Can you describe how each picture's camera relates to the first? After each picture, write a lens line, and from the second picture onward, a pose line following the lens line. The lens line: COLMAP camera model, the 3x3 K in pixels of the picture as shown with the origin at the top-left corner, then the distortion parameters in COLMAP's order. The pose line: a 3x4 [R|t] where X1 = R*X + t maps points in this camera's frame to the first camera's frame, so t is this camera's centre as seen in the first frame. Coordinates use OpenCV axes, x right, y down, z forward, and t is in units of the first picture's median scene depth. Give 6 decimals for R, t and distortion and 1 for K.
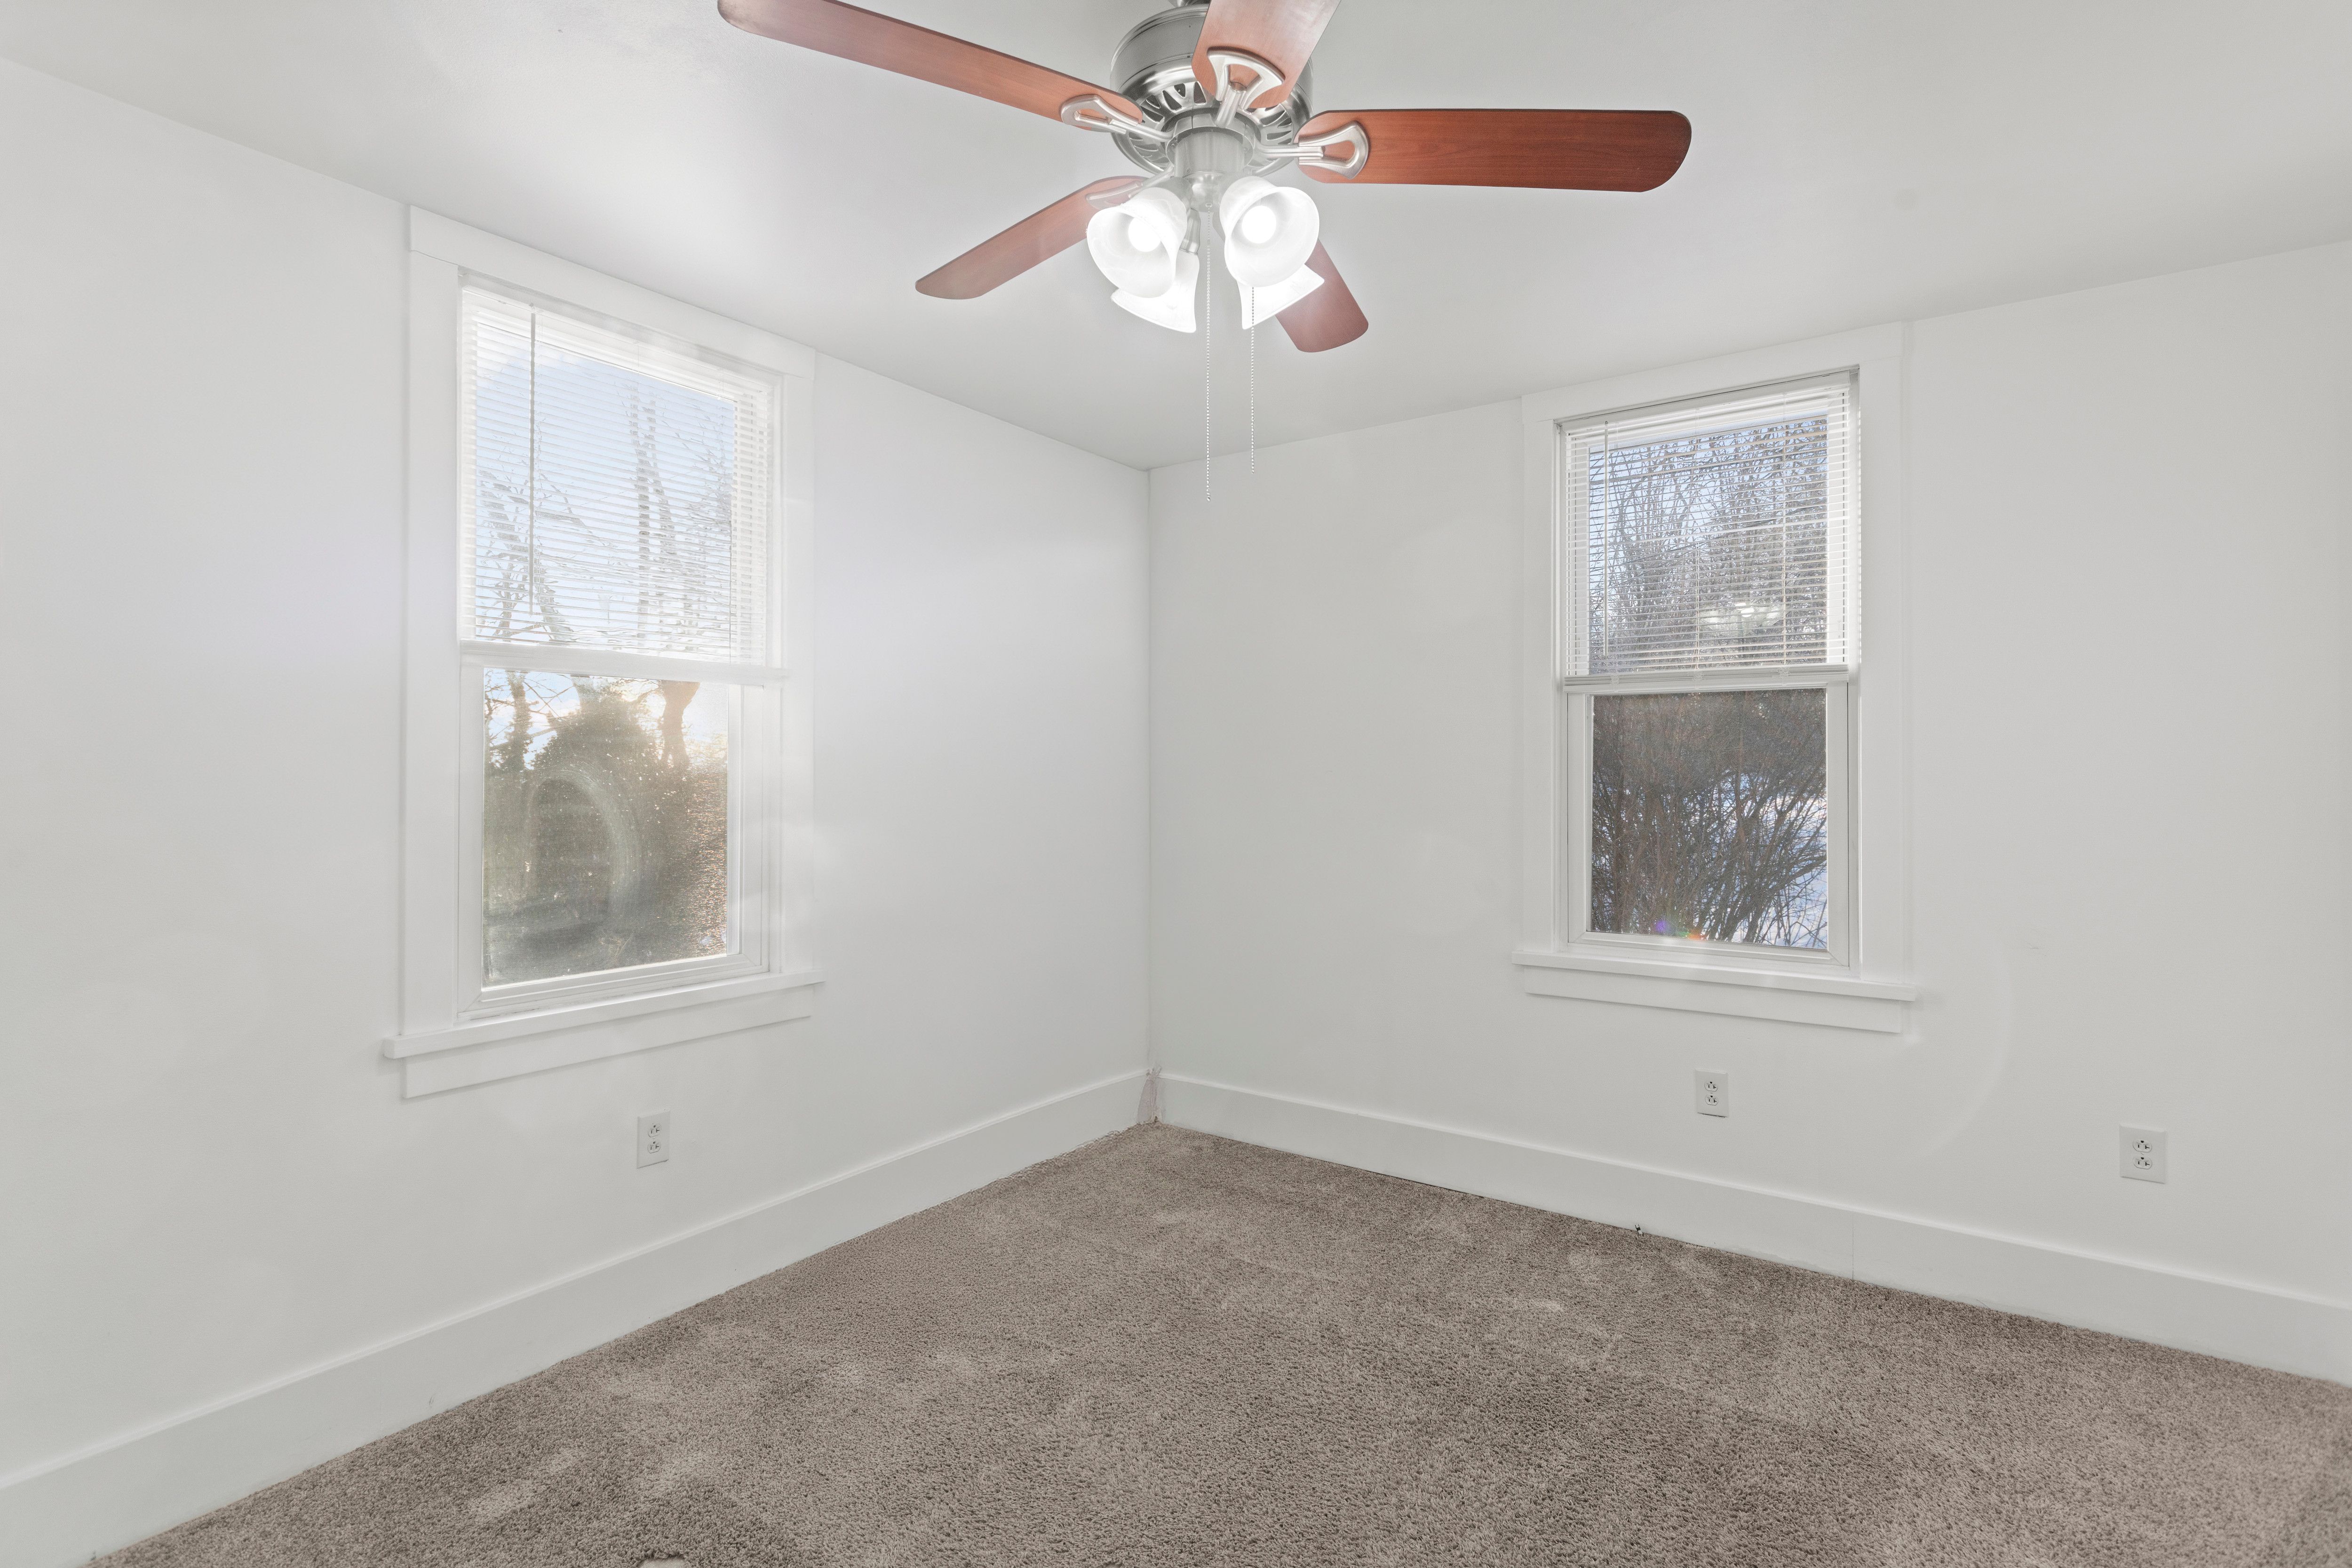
lens RADIAL K [[1117.4, 0, 1179.1], [0, 1117.4, 755.6], [0, 0, 1]] dist [0.001873, 0.000479]
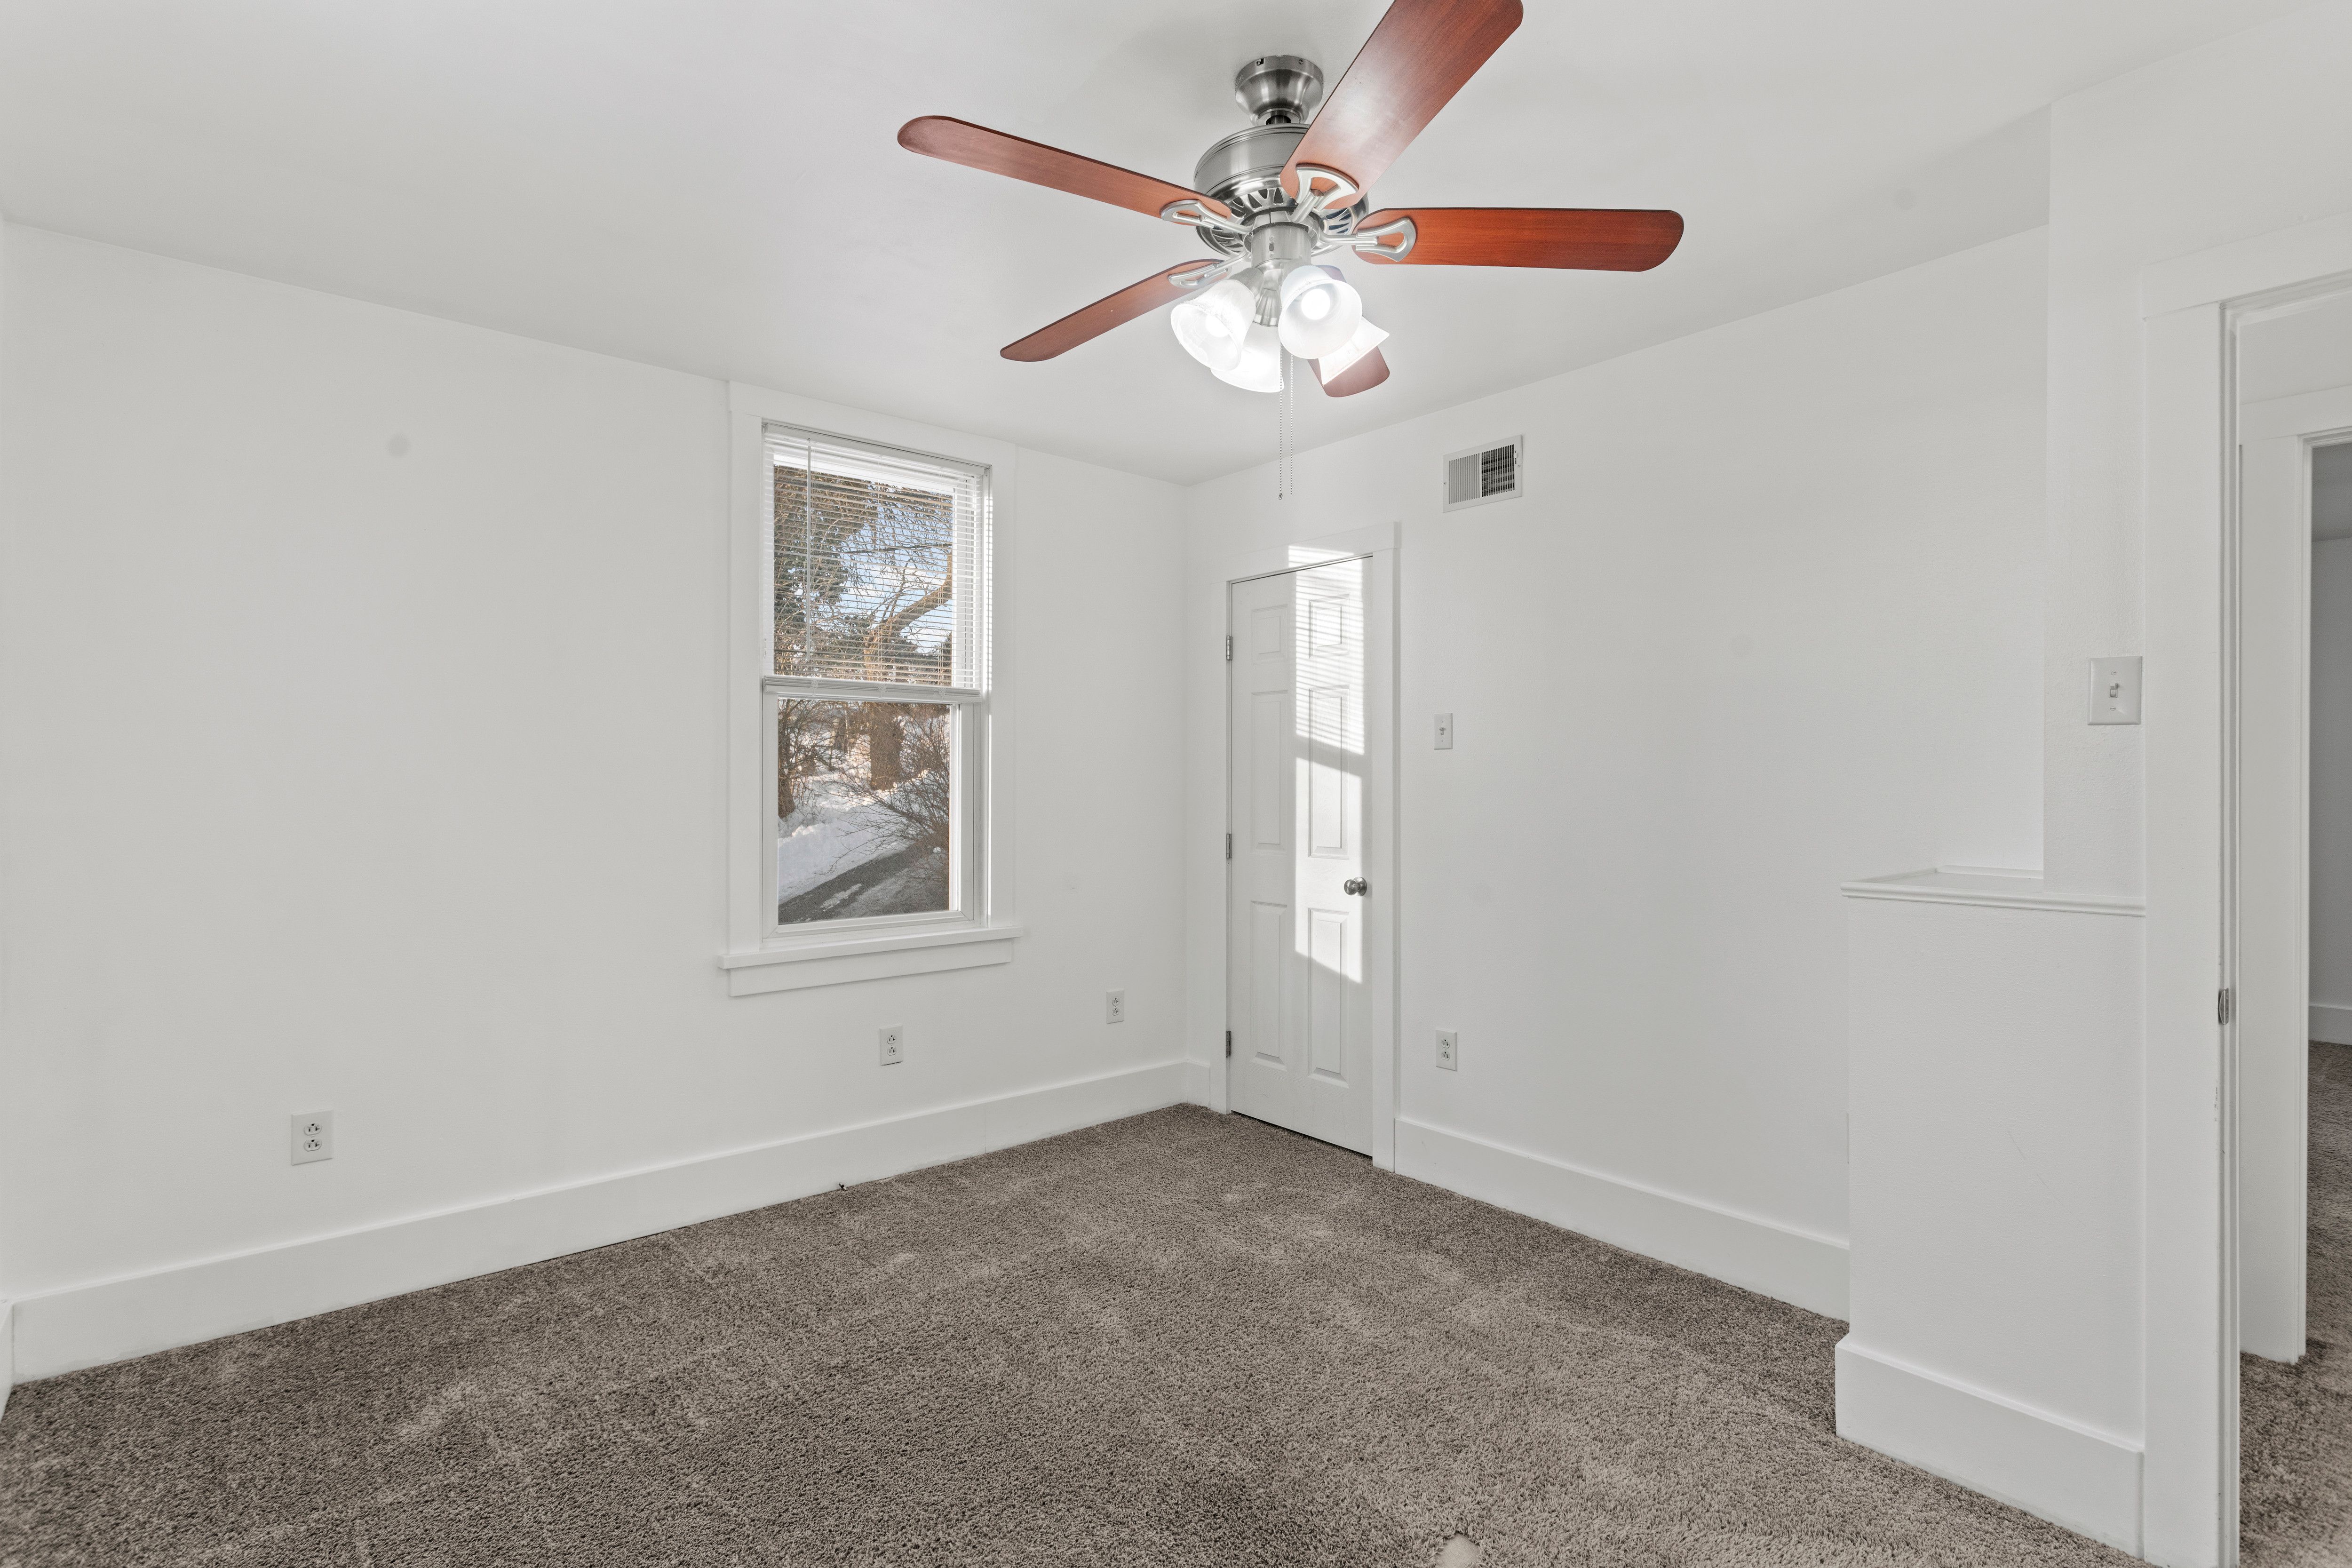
lens RADIAL K [[1118.6, 0, 1180.7], [0, 1118.6, 771.0], [0, 0, 1]] dist [-0.005728, -0.000202]
pose [[0.260396, 0.002090, 0.965500, -0.596802], [-0.018846, 0.999818, 0.002918, 0.005416], [-0.965318, -0.018956, 0.260388, 0.420194]]
